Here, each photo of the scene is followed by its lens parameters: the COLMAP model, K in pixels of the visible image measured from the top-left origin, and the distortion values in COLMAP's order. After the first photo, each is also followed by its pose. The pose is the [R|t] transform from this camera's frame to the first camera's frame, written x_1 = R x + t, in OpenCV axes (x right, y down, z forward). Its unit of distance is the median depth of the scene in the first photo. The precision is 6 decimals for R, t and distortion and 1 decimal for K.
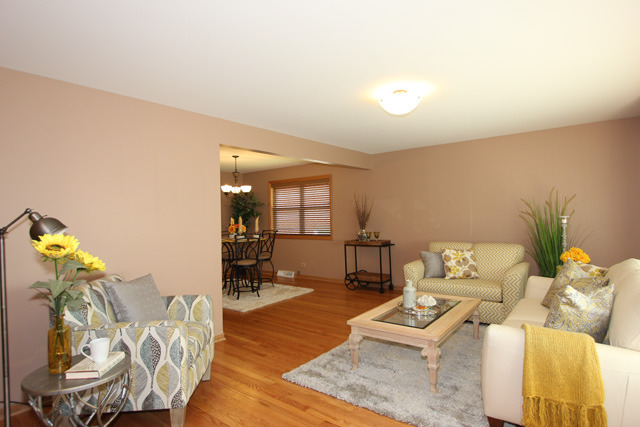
lens RADIAL K [[350.4, 0, 316.1], [0, 350.4, 212.6], [0, 0, 1]] dist [0.002495, 0.000210]
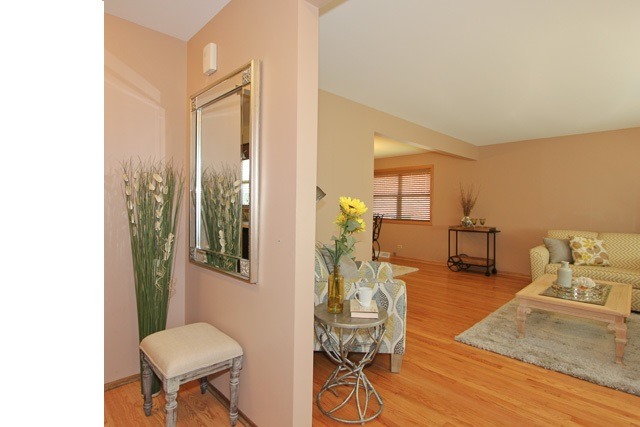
lens RADIAL K [[317.5, 0, 324.4], [0, 317.5, 210.4], [0, 0, 1]] dist [-0.011888, 0.000048]
pose [[0.988708, 0.039929, -0.144439, -0.234462], [-0.036326, 0.998962, 0.027497, 0.028239], [0.145387, -0.021940, 0.989132, -0.031645]]
